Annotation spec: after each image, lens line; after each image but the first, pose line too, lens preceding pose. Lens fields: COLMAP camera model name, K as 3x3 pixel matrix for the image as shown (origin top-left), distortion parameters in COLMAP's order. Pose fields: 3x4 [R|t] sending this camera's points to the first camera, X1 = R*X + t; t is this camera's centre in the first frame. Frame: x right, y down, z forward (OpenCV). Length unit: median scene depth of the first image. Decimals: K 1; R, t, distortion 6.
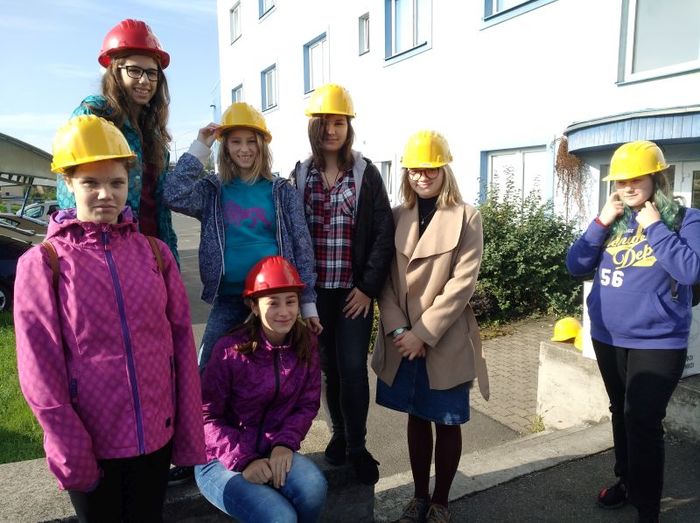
lens RADIAL K [[542.7, 0, 347.8], [0, 542.7, 263.9], [0, 0, 1]] dist [-0.019439, 0.030997]
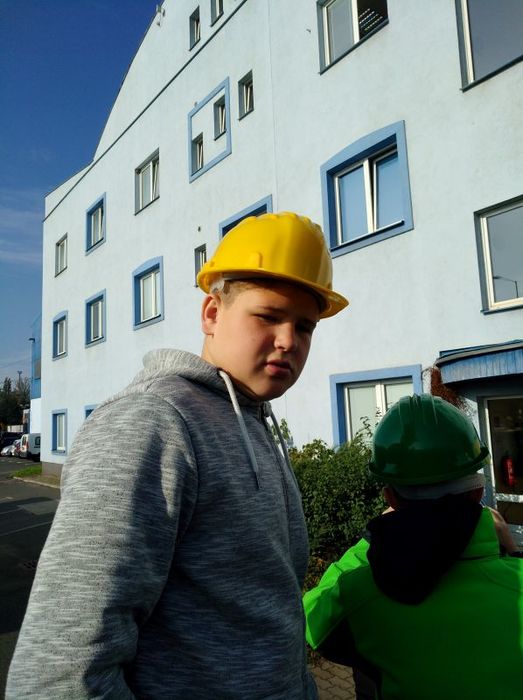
lens RADIAL K [[542.7, 0, 271.7], [0, 542.7, 351.7], [0, 0, 1]] dist [-0.019439, 0.030997]
pose [[0.983826, -0.008691, 0.178918, -0.032888], [0.054080, 0.966625, -0.250421, -0.046559], [-0.170771, 0.256047, 0.951461, 0.172210]]
